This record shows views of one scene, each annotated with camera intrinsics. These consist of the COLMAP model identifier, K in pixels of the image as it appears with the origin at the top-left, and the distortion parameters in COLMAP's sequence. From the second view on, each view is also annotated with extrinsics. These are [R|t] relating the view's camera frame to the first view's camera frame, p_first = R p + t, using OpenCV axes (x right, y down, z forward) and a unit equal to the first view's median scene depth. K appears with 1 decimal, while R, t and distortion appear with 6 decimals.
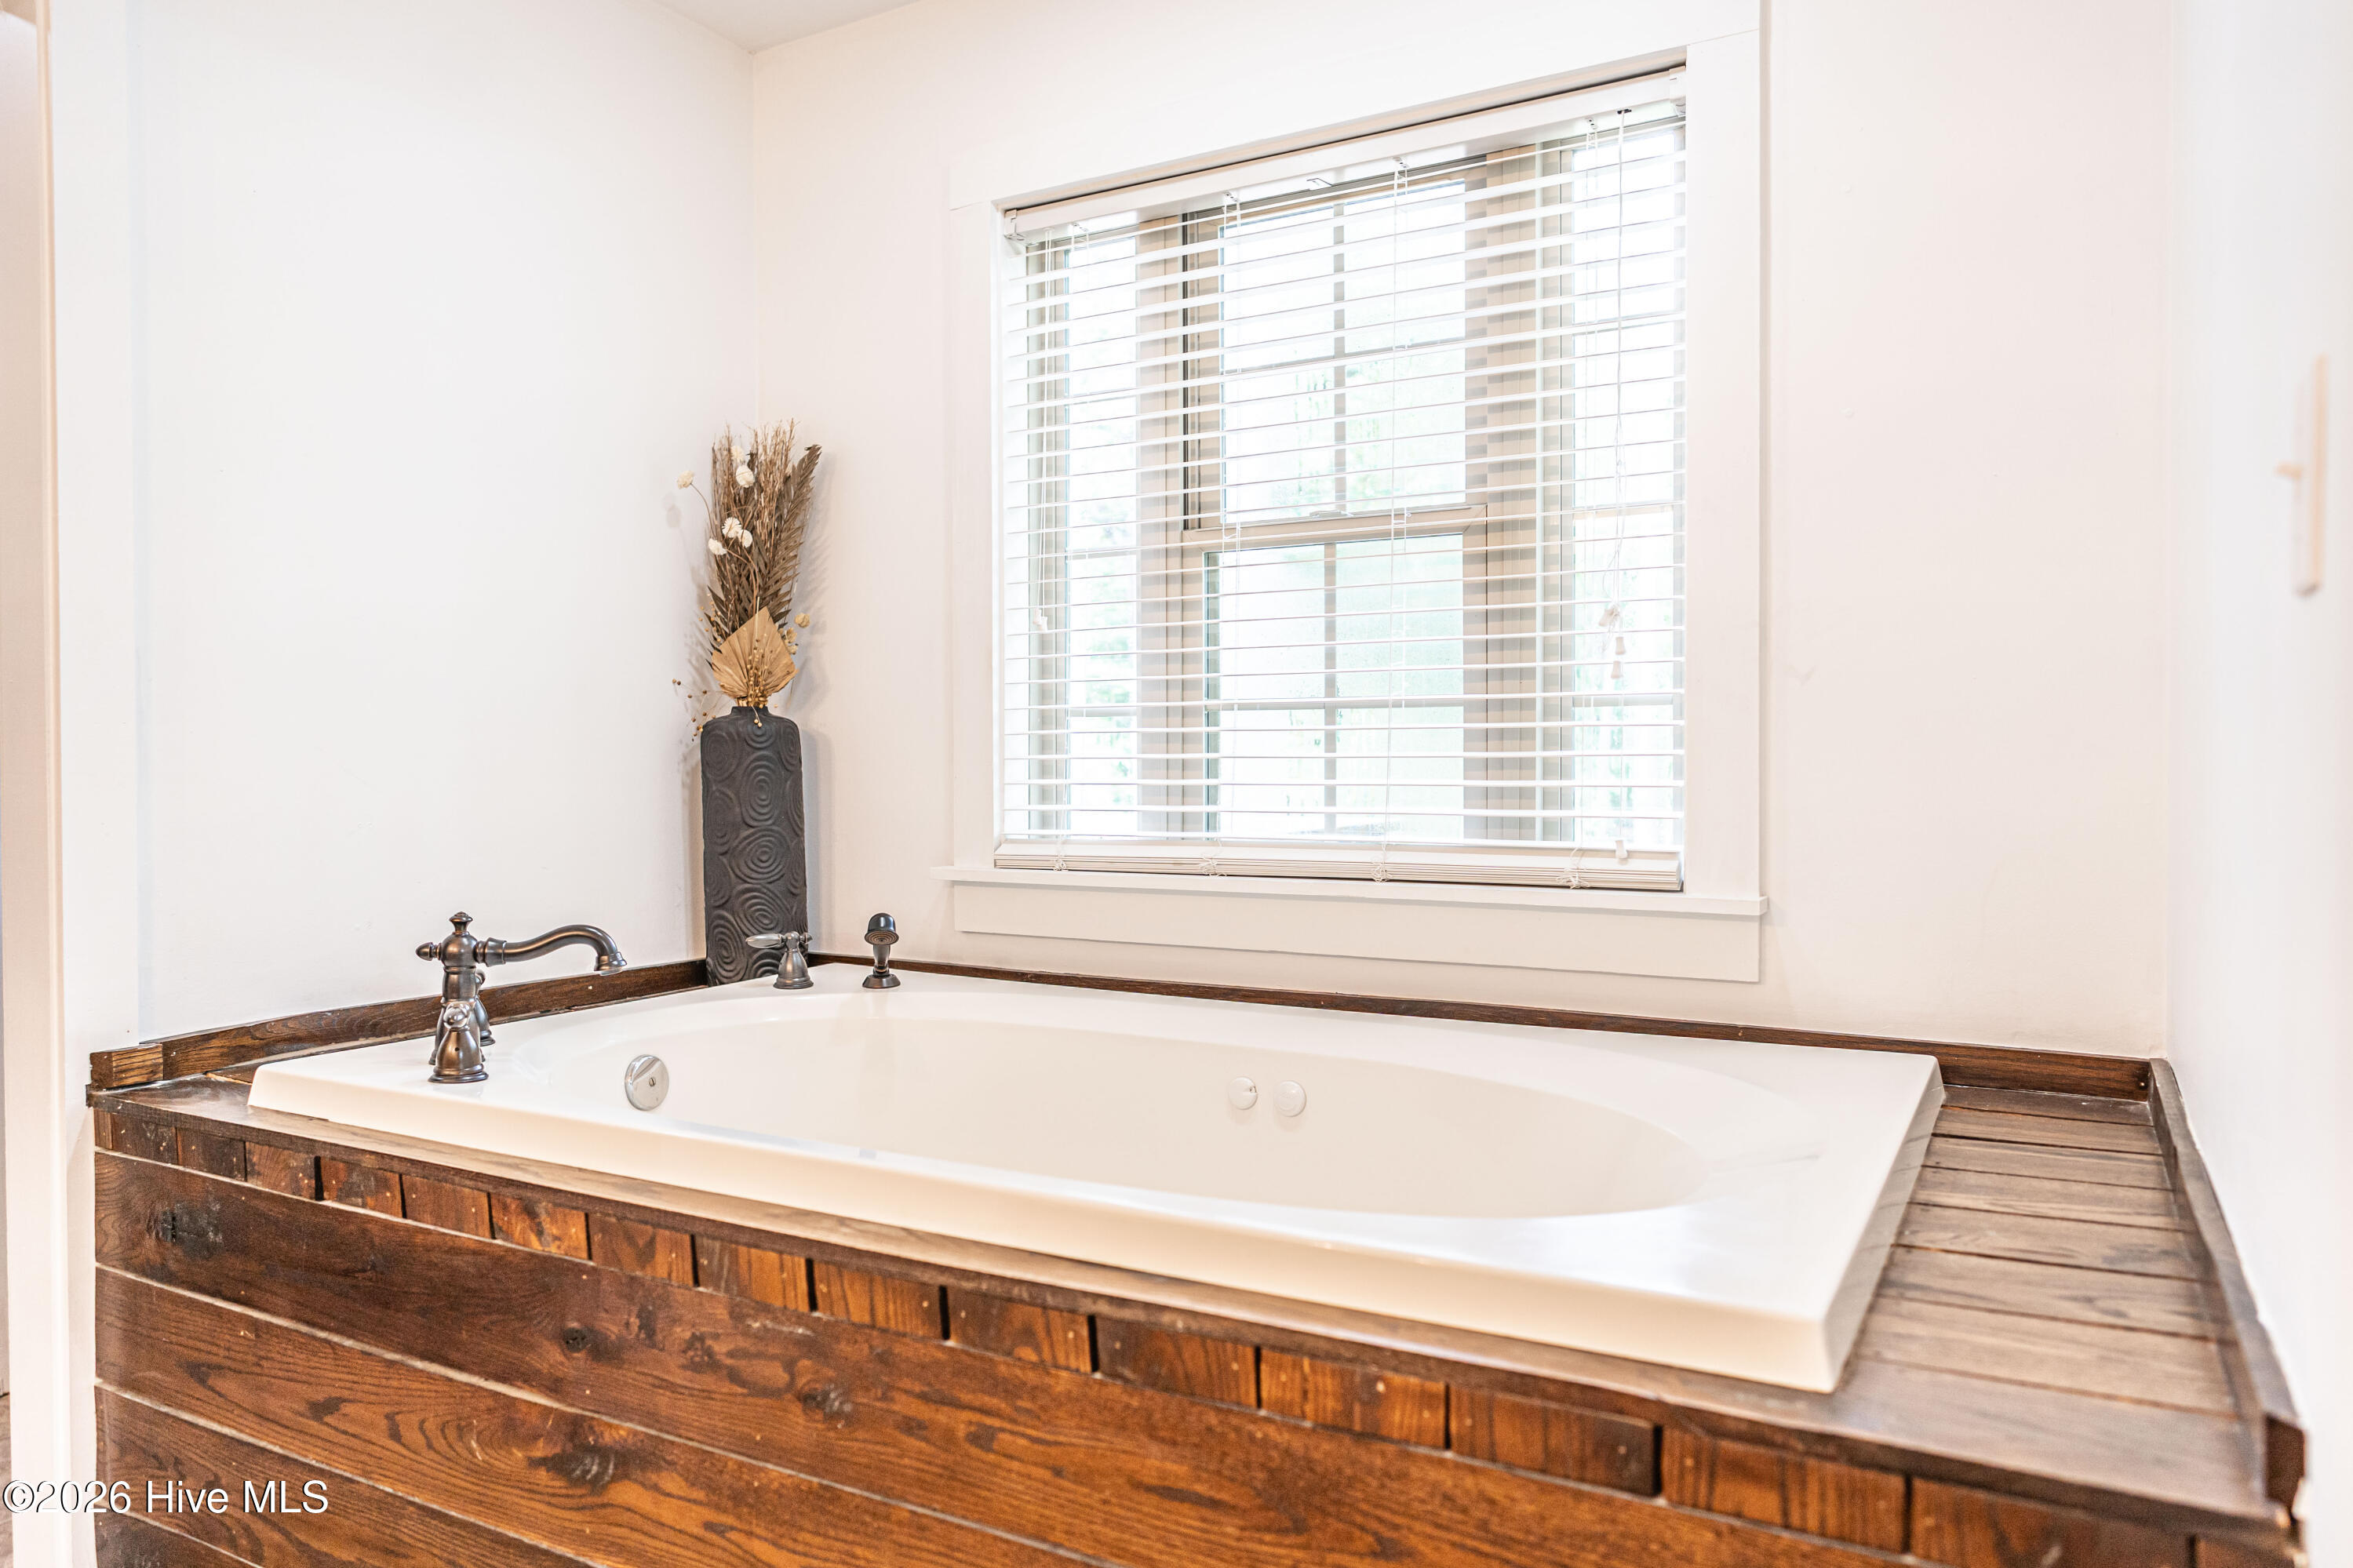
lens RADIAL K [[1561.6, 0, 1168.8], [0, 1561.6, 787.1], [0, 0, 1]] dist [-0.000121, 0.000321]
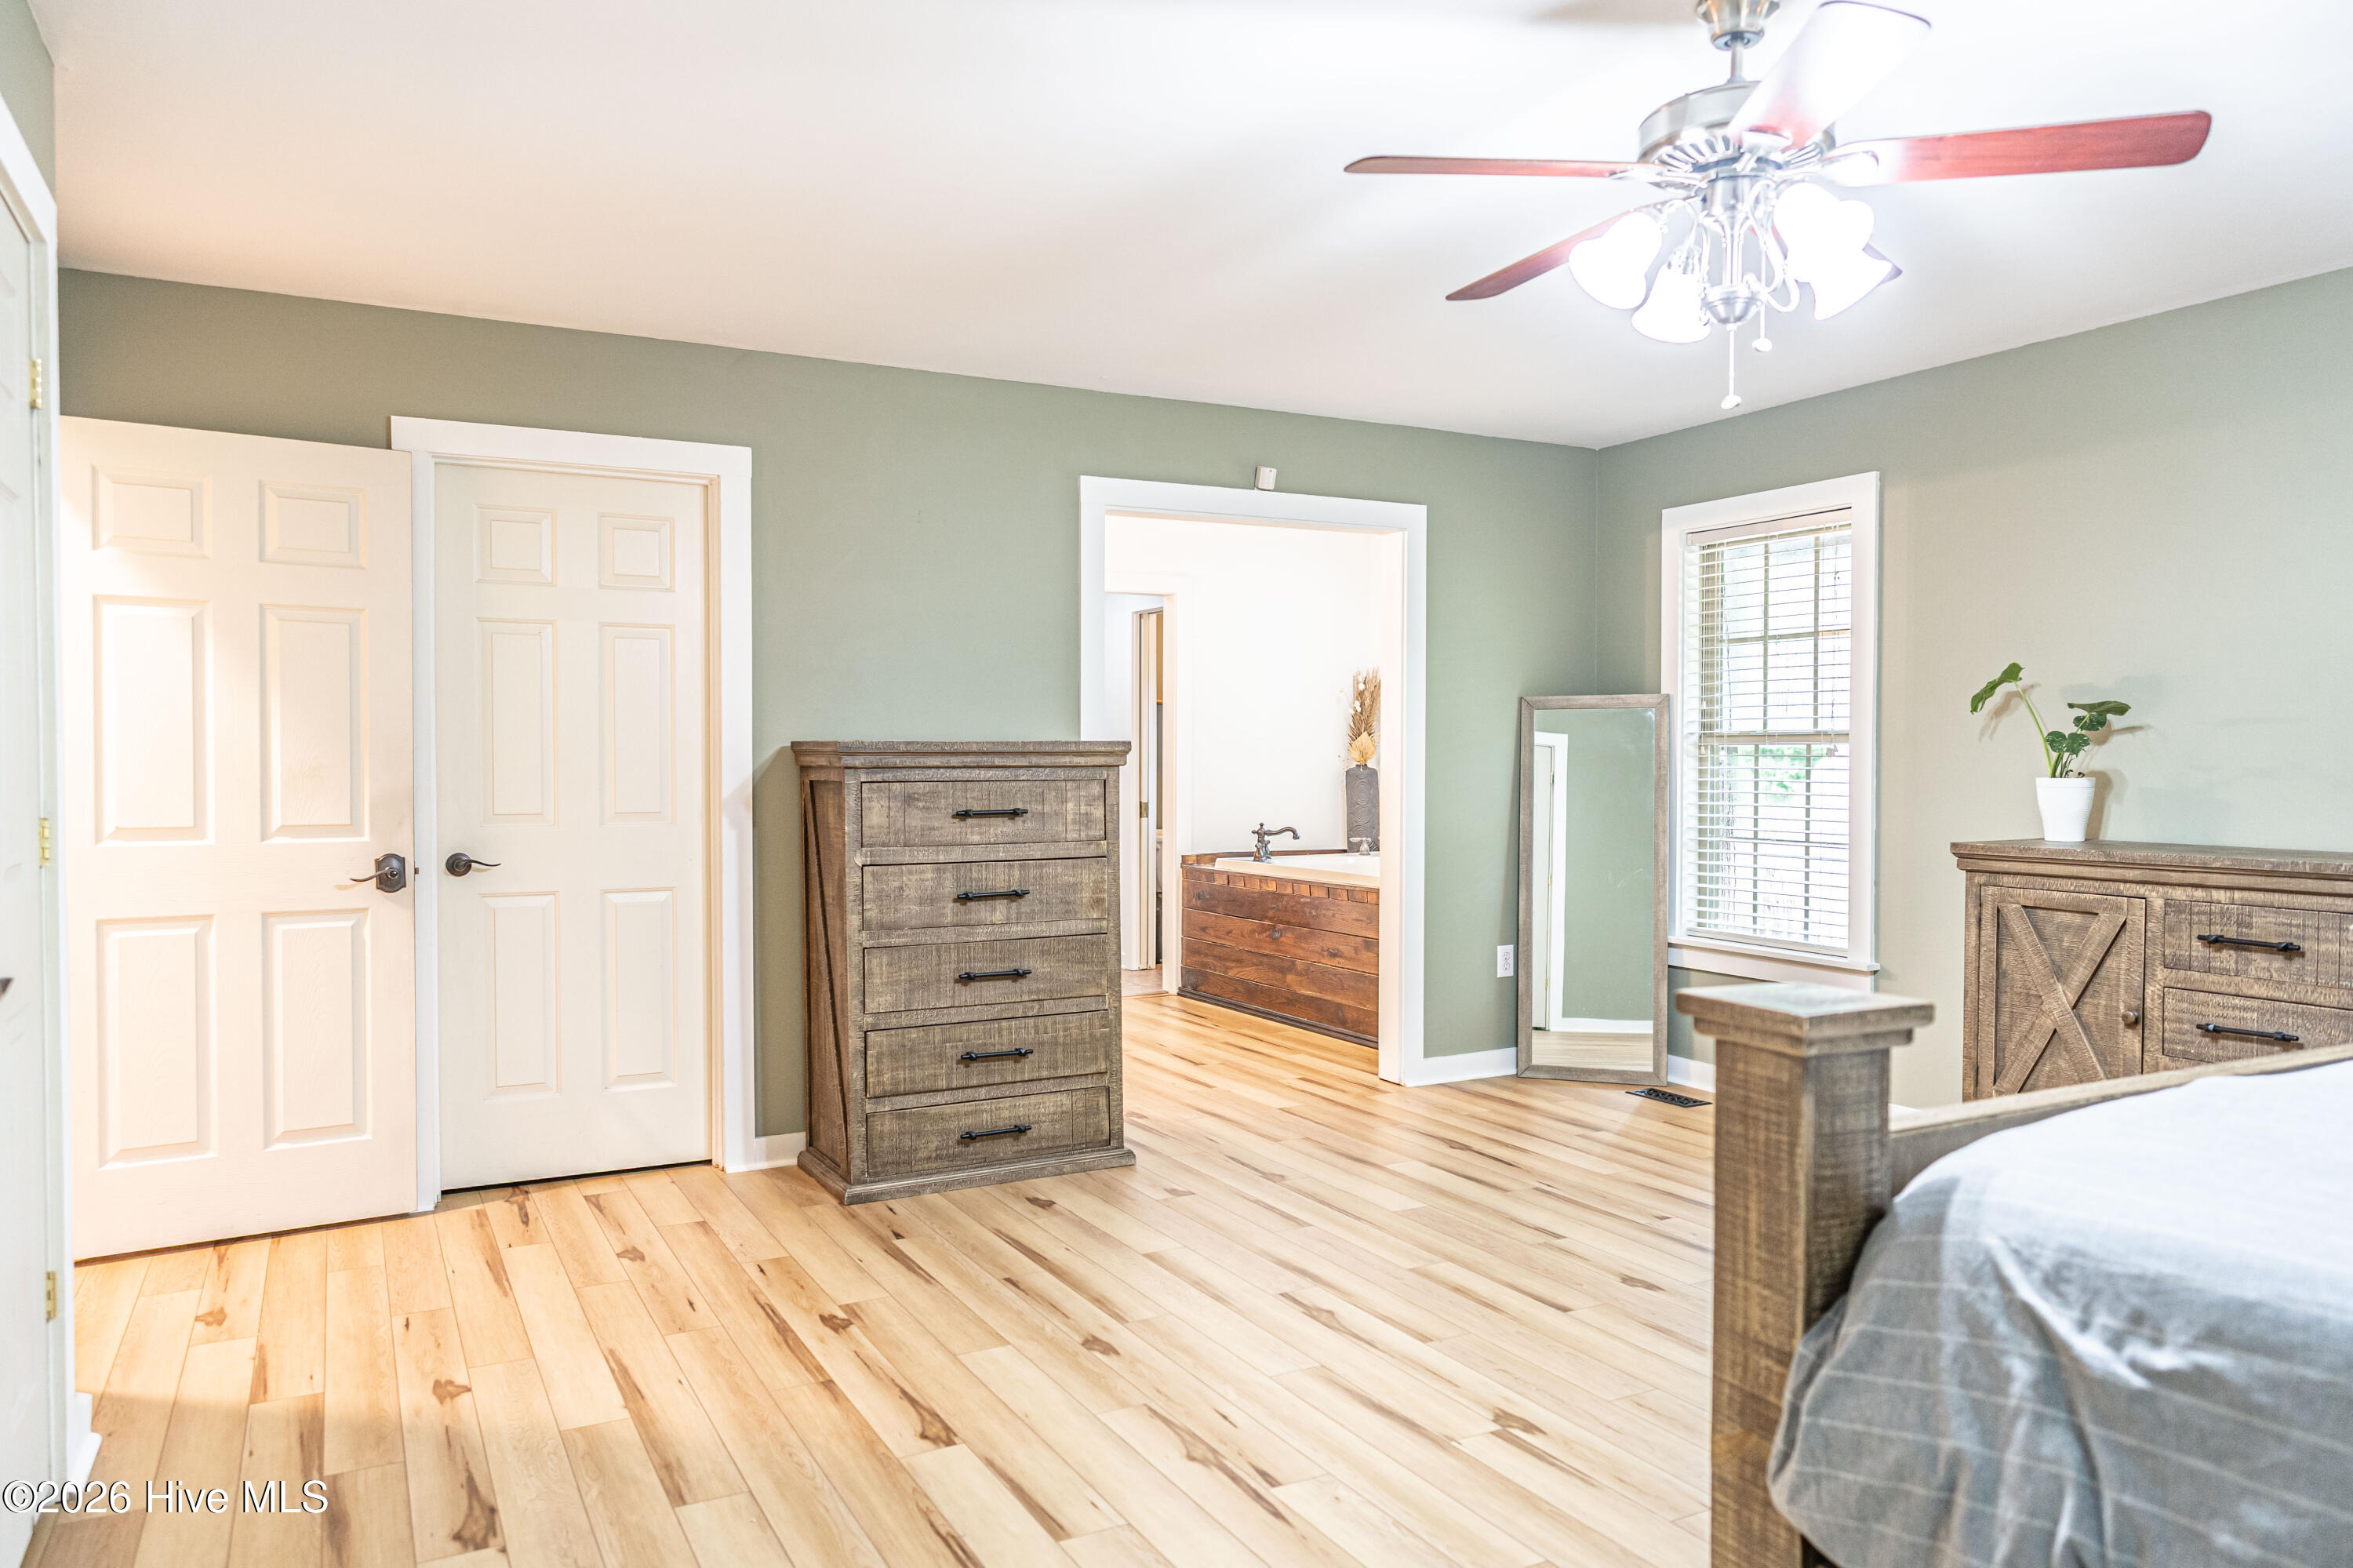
lens RADIAL K [[1572.9, 0, 1165.0], [0, 1572.9, 790.3], [0, 0, 1]] dist [0.000042, 0.003101]
pose [[0.847976, 0.014011, -0.529849, 1.609090], [-0.013172, 0.999899, 0.005361, -0.022538], [0.529871, 0.002433, 0.848075, -2.788100]]
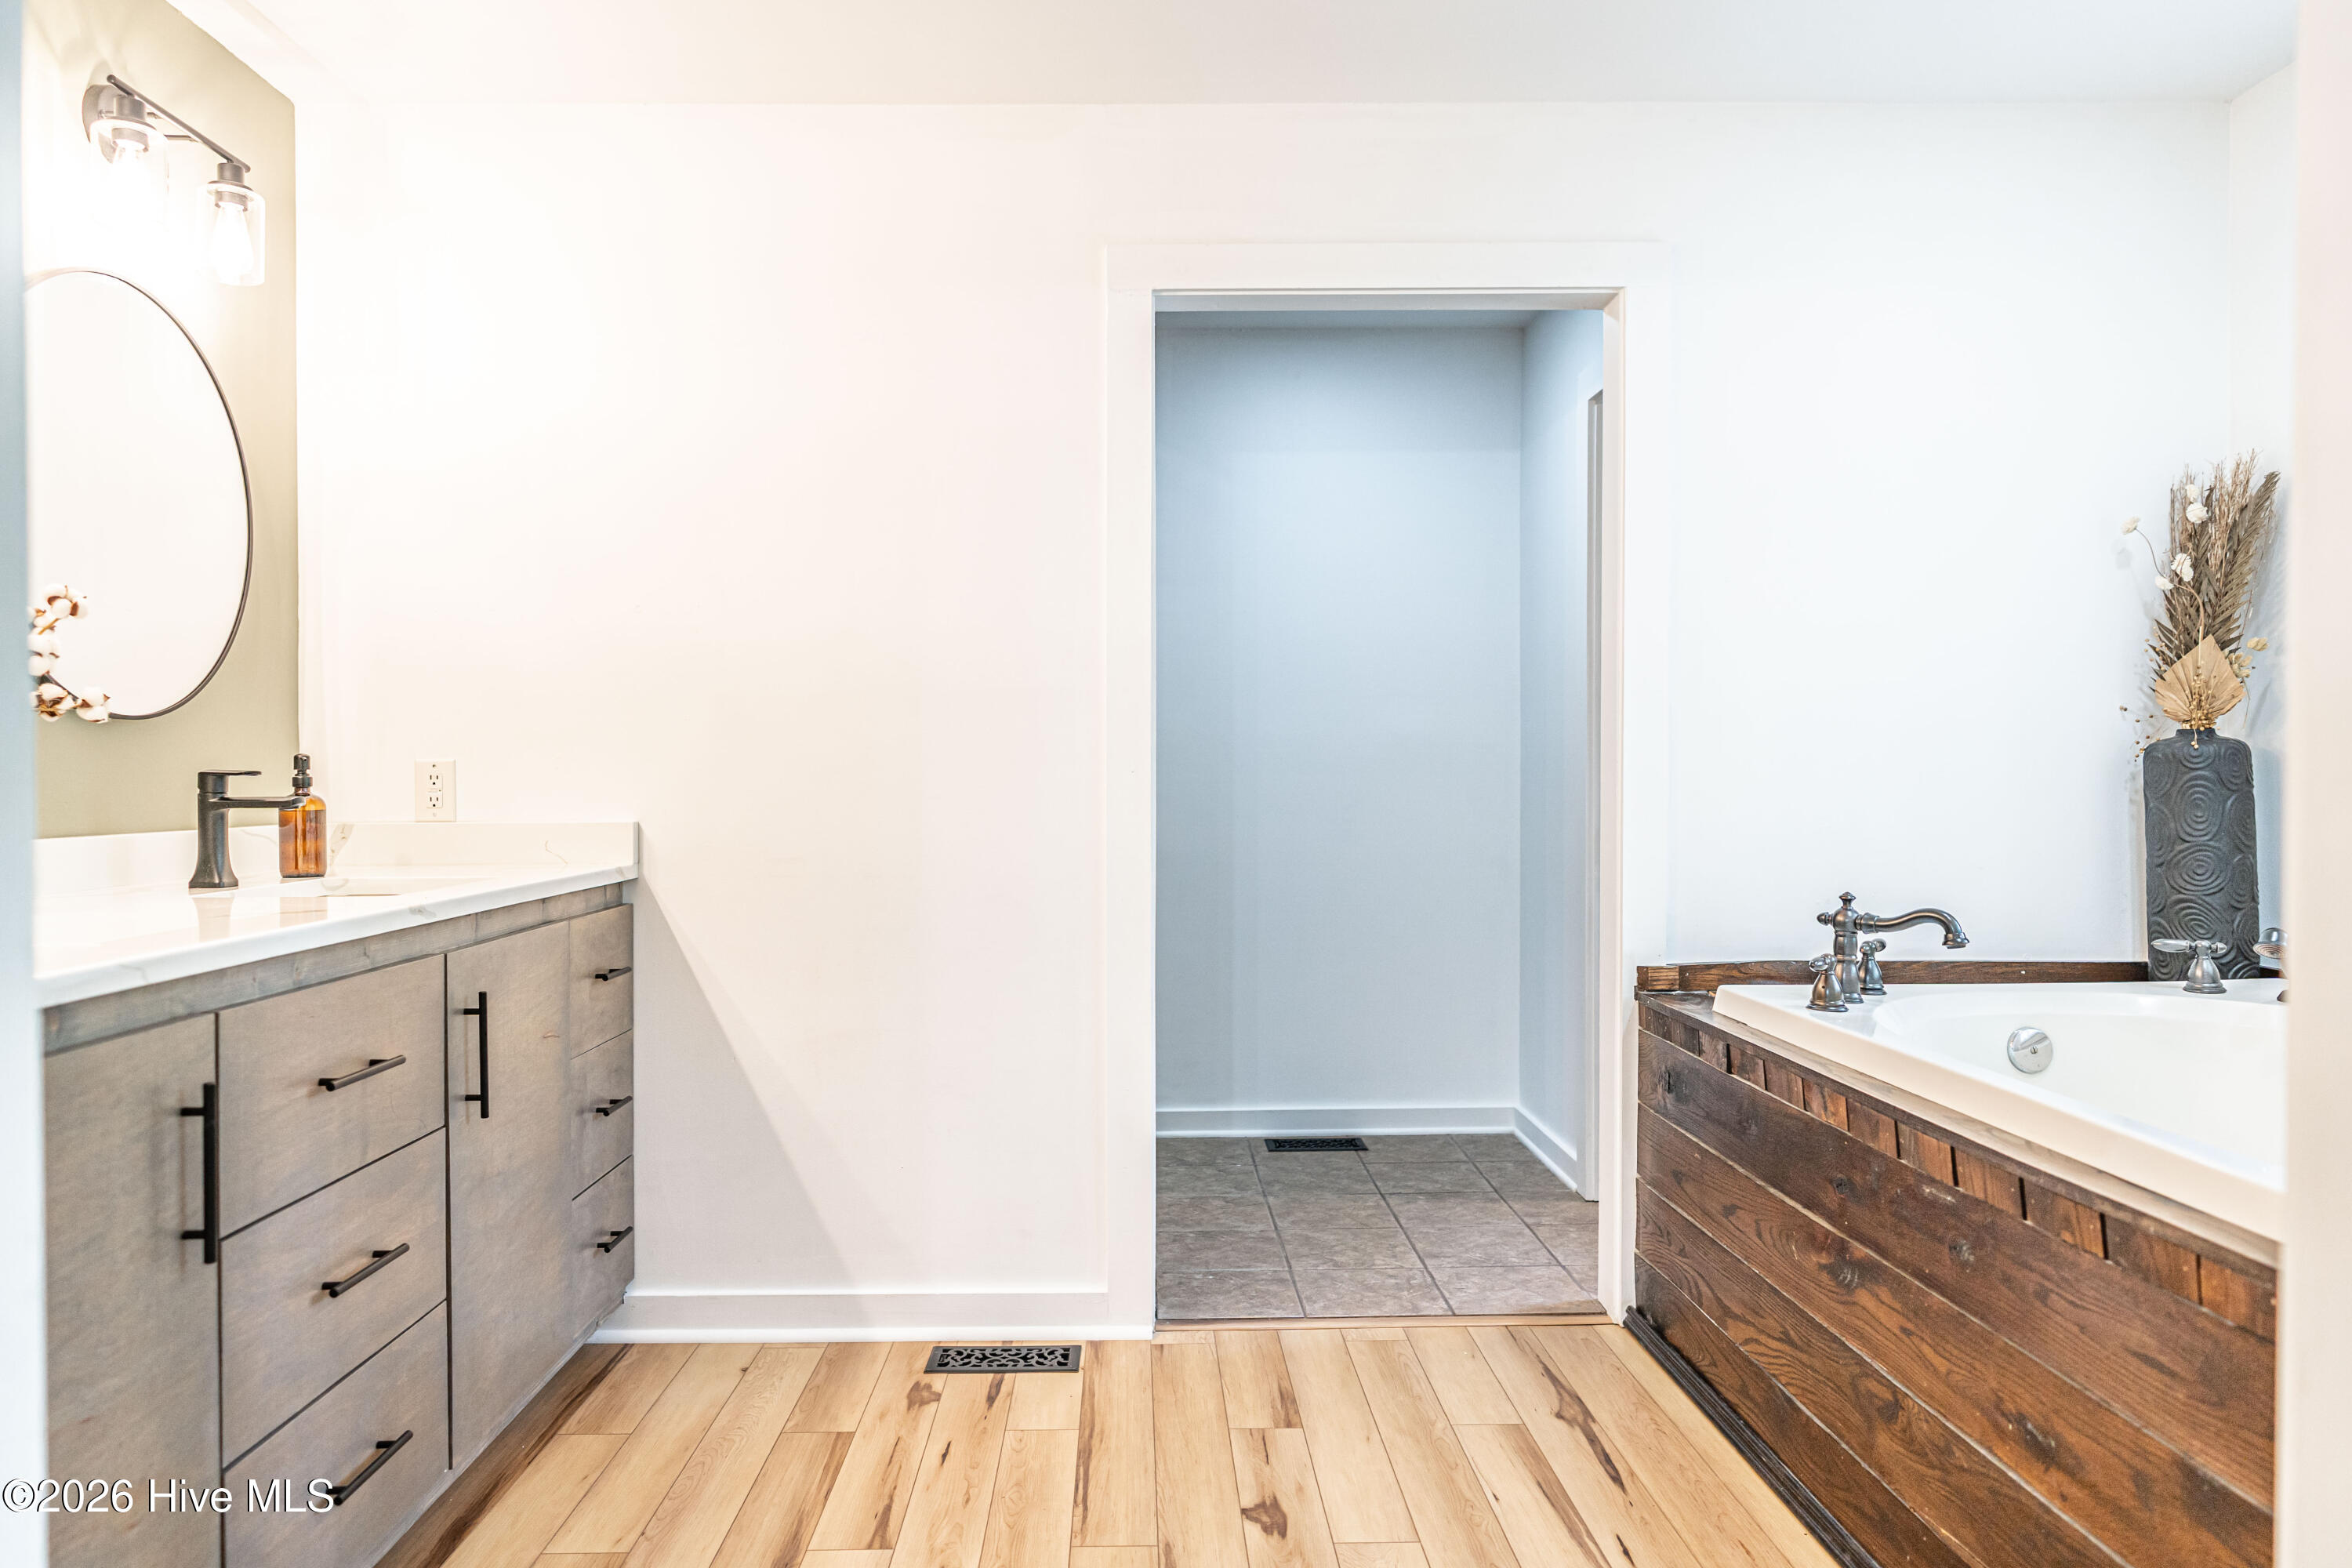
lens RADIAL K [[1582.4, 0, 1201.4], [0, 1582.4, 786.6], [0, 0, 1]] dist [0.000401, 0.003944]
pose [[0.533765, 0.010062, -0.845573, 0.457687], [-0.014365, 0.999893, 0.002830, -0.009199], [0.845511, 0.010635, 0.533852, -0.242814]]
